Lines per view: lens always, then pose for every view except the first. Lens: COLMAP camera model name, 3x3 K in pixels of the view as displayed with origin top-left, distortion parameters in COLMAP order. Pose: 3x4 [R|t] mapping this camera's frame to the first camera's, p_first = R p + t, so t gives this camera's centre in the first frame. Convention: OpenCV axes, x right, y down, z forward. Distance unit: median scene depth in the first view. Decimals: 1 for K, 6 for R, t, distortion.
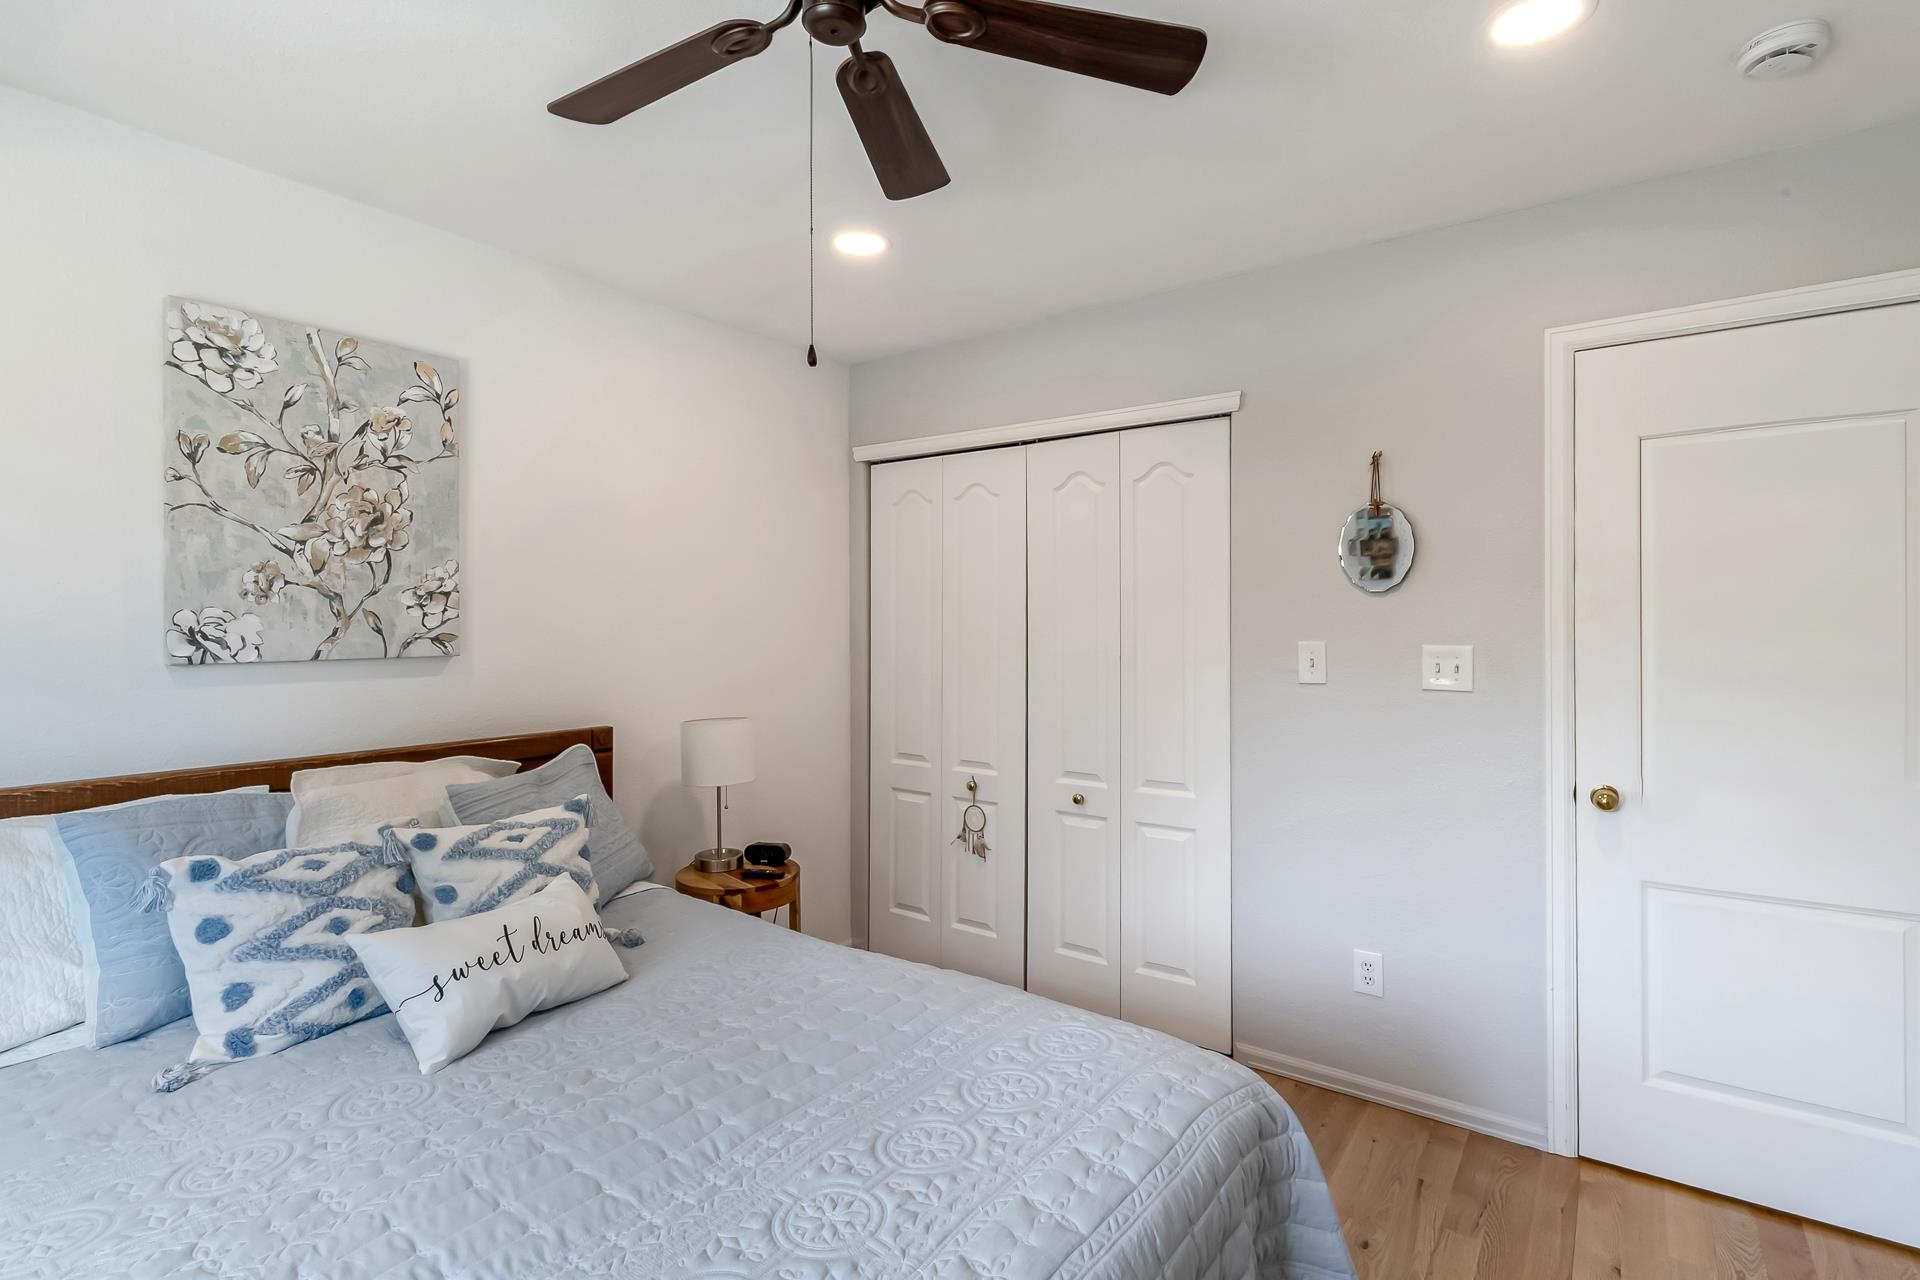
lens RADIAL K [[917.8, 0, 972.4], [0, 917.8, 628.4], [0, 0, 1]] dist [0.003367, 0.000399]
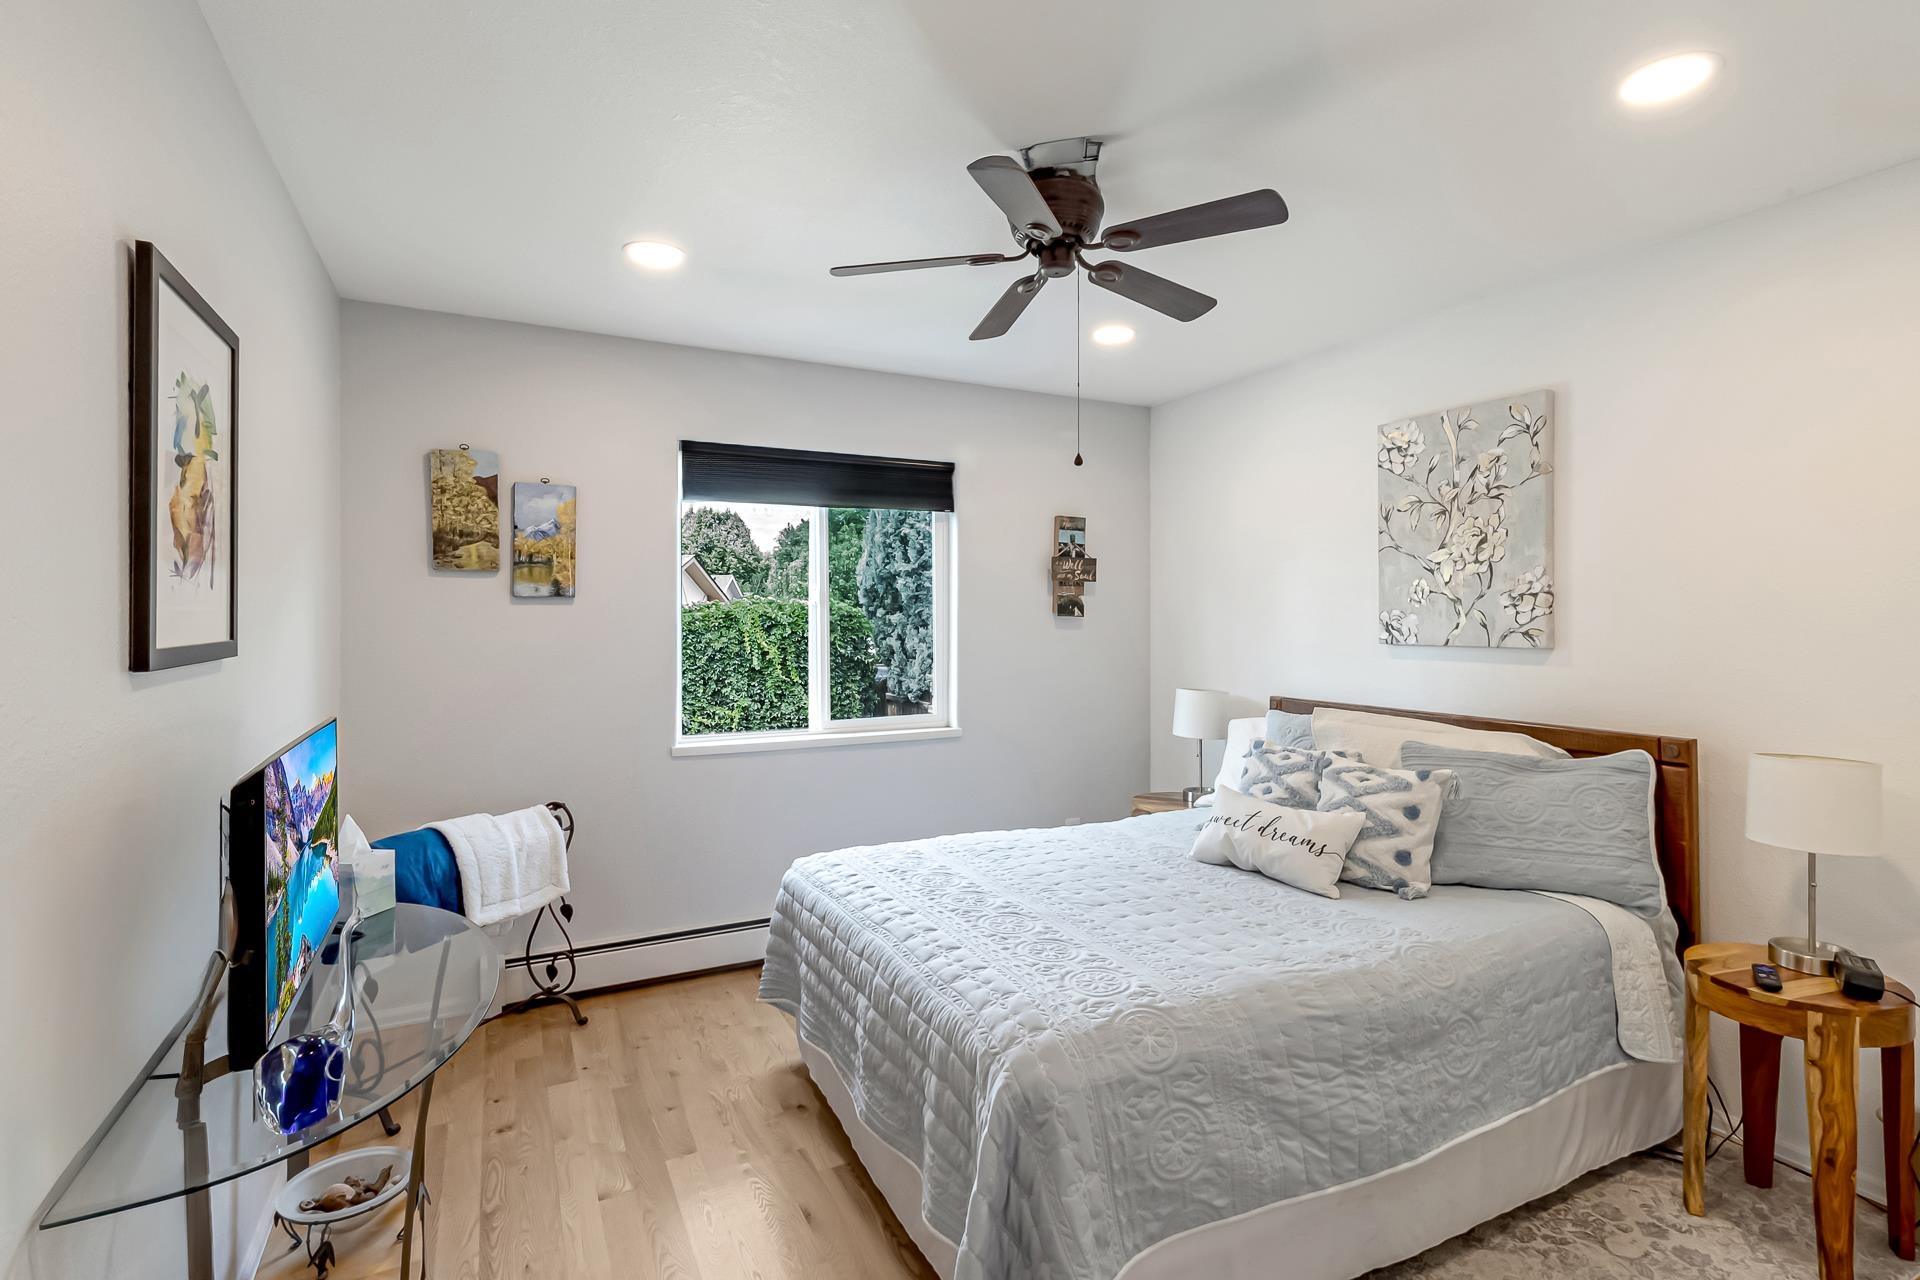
lens RADIAL K [[917.8, 0, 969.0], [0, 917.8, 626.1], [0, 0, 1]] dist [0.003367, 0.000399]
pose [[-0.466674, 0.010937, -0.884362, 0.841492], [-0.005547, 0.999868, 0.015292, -0.012495], [0.884412, 0.012042, -0.466552, 0.970225]]
